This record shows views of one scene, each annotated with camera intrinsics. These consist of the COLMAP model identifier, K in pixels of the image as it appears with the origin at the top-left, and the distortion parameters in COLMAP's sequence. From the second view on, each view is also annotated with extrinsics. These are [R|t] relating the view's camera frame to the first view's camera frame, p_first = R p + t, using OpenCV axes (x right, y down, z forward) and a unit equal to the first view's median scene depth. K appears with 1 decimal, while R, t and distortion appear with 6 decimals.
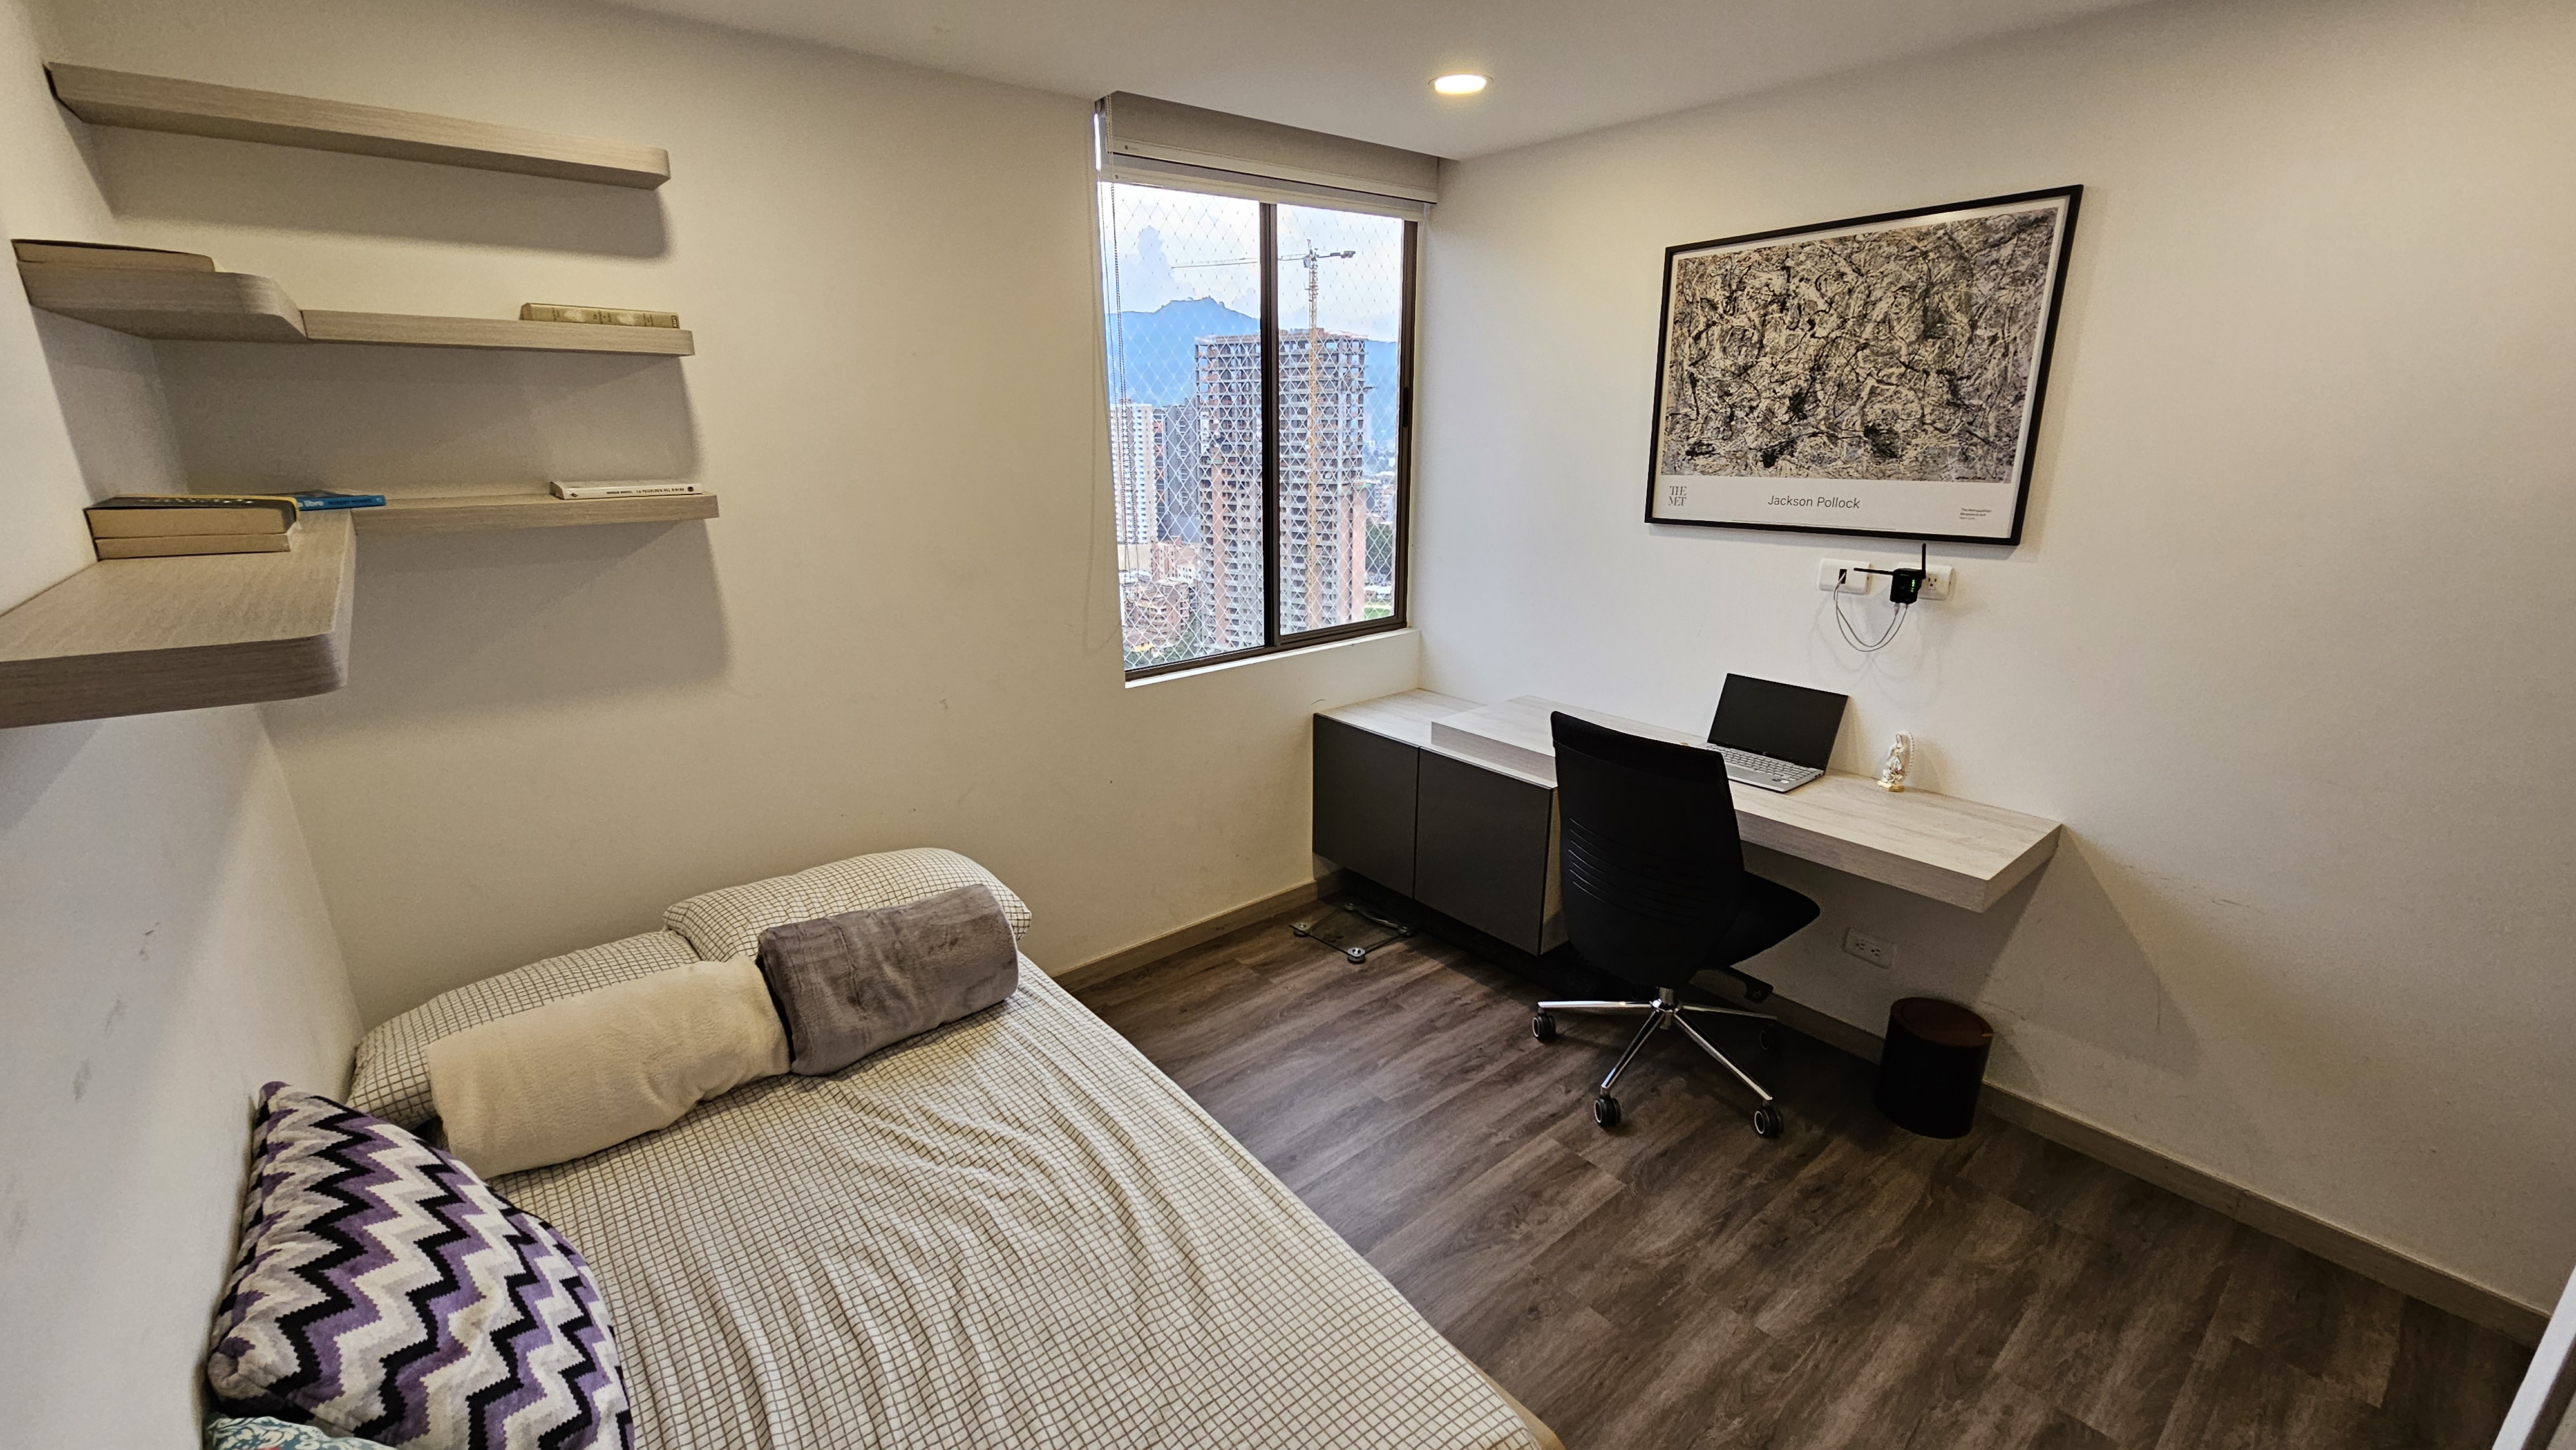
lens RADIAL K [[1034.8, 0, 1283.2], [0, 1034.8, 724.6], [0, 0, 1]] dist [-0.002518, -0.000680]
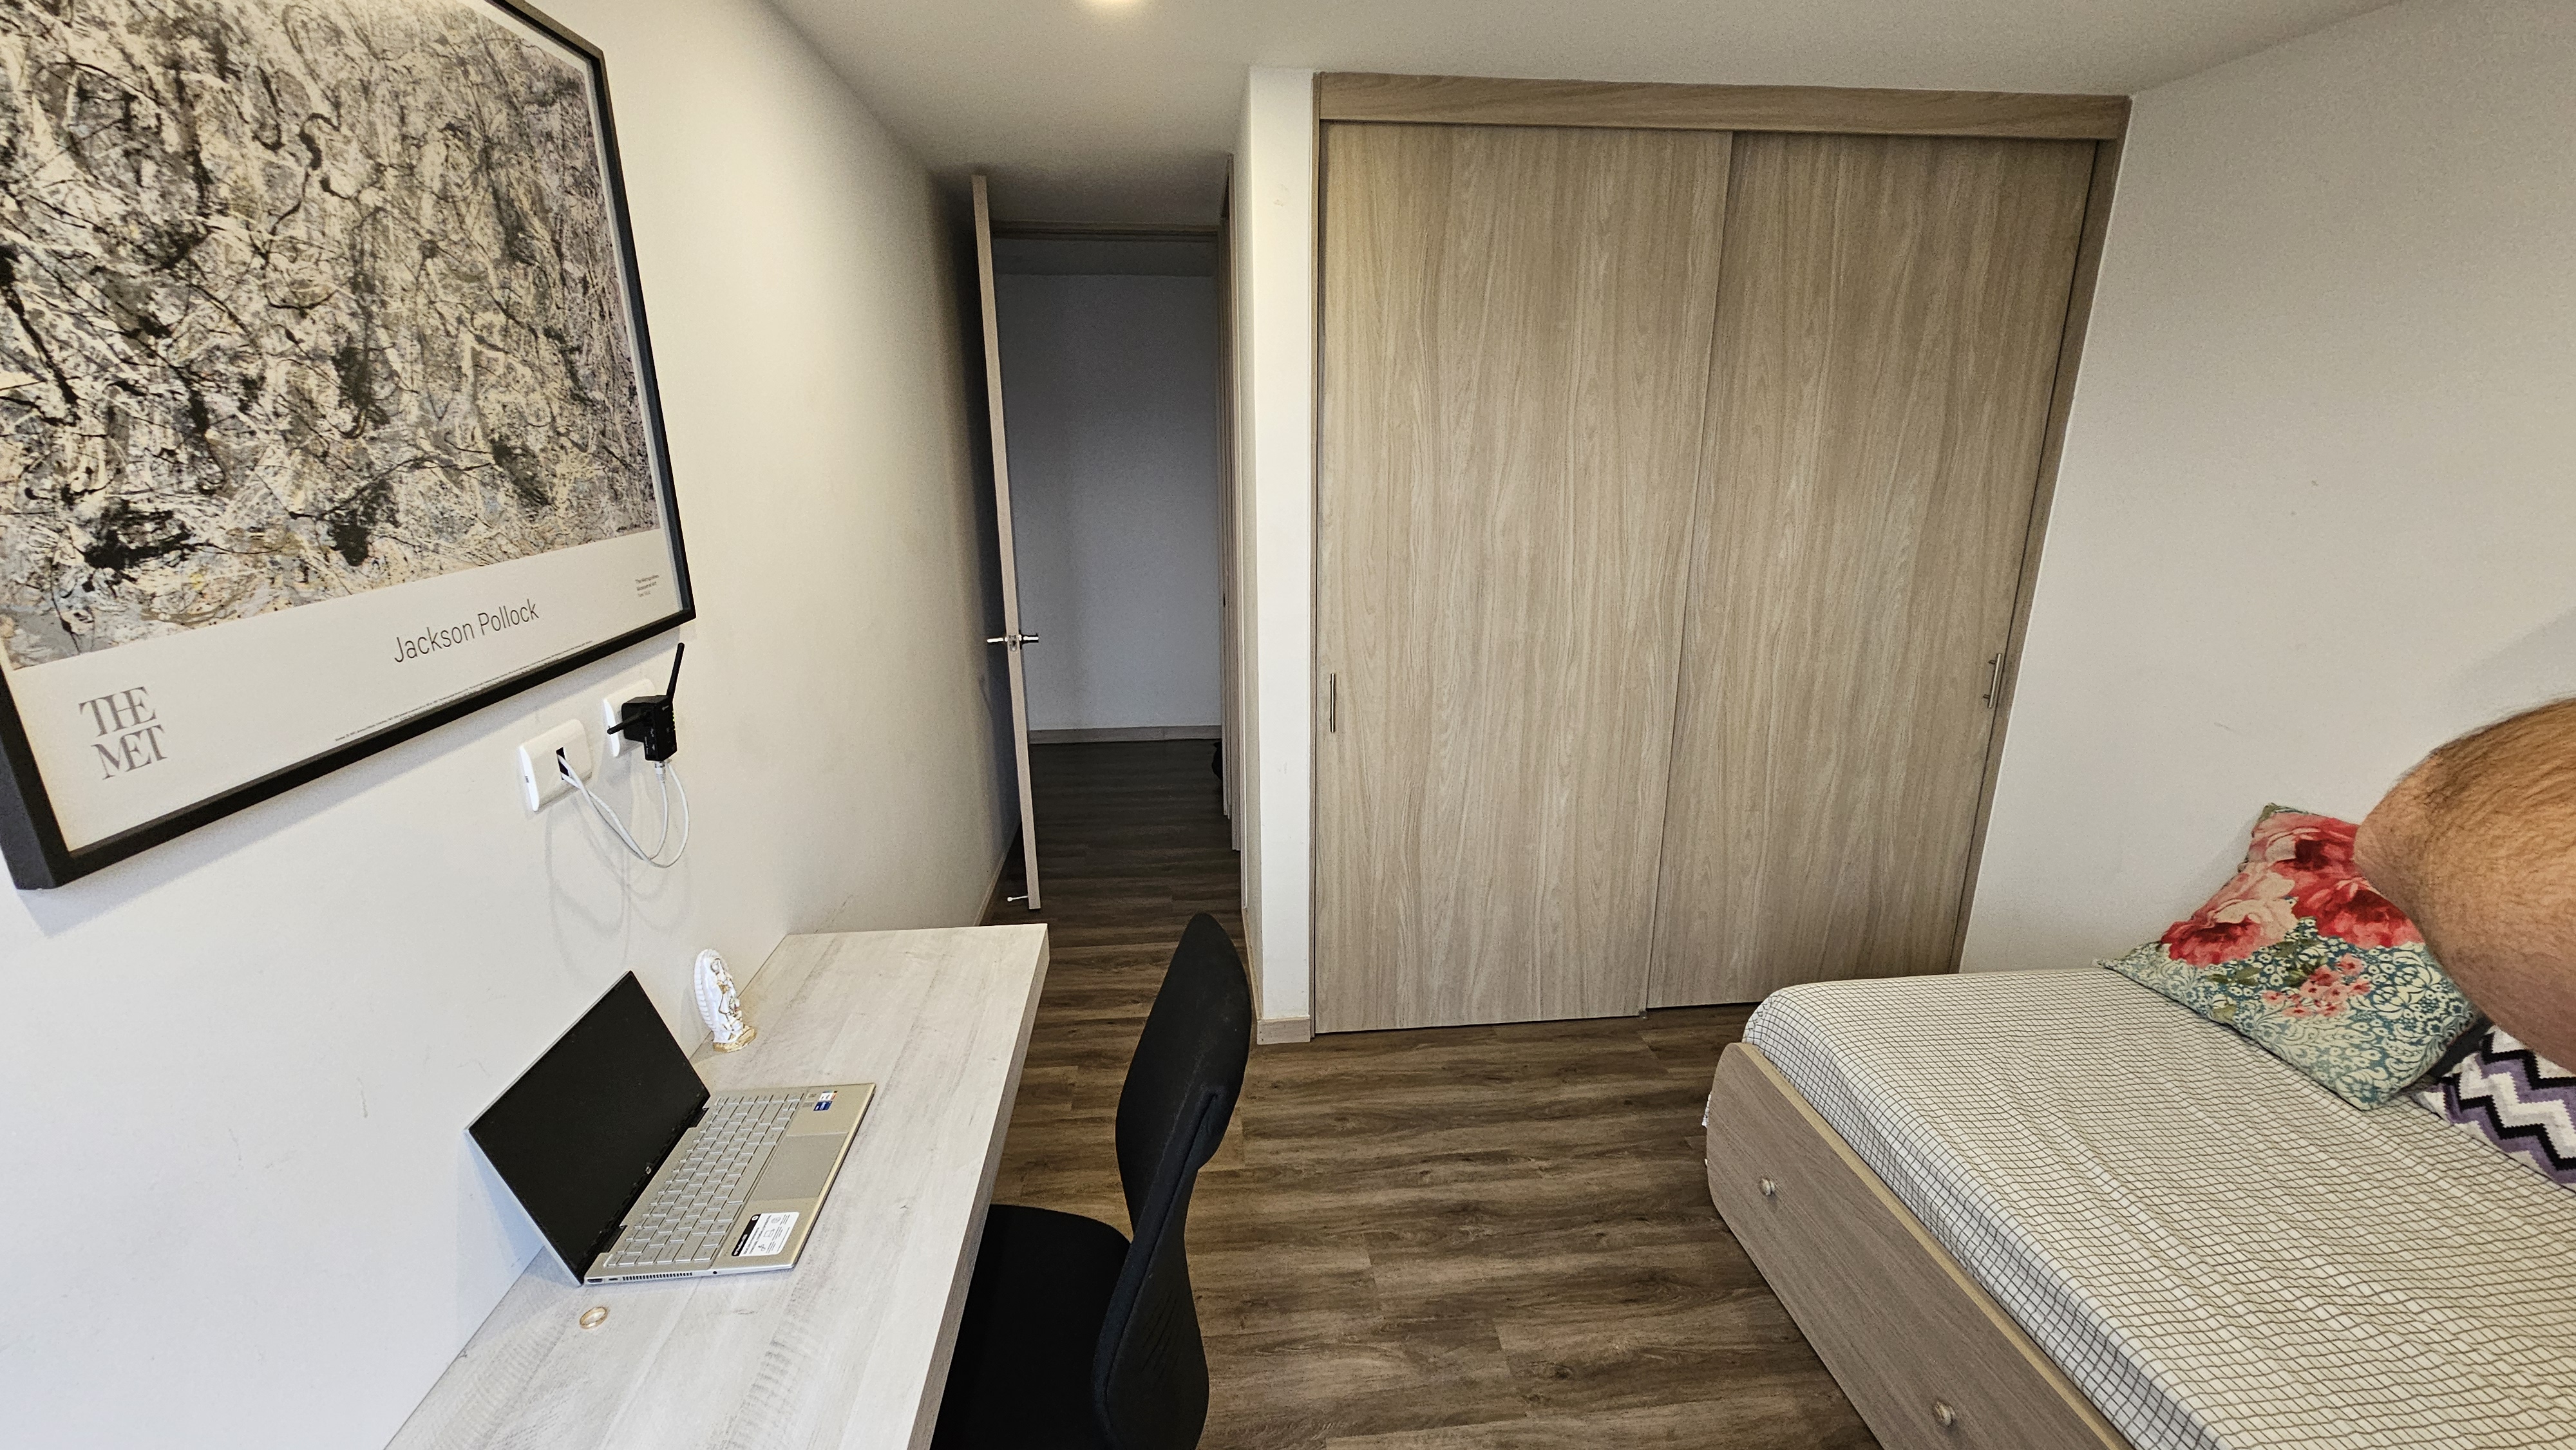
lens RADIAL K [[1034.8, 0, 1294.1], [0, 1034.8, 736.8], [0, 0, 1]] dist [-0.002518, -0.000680]
pose [[-0.830339, -0.149464, 0.536840, 0.021186], [0.166181, 0.853113, 0.494553, -0.334065], [-0.531903, 0.499859, -0.683535, 1.155681]]
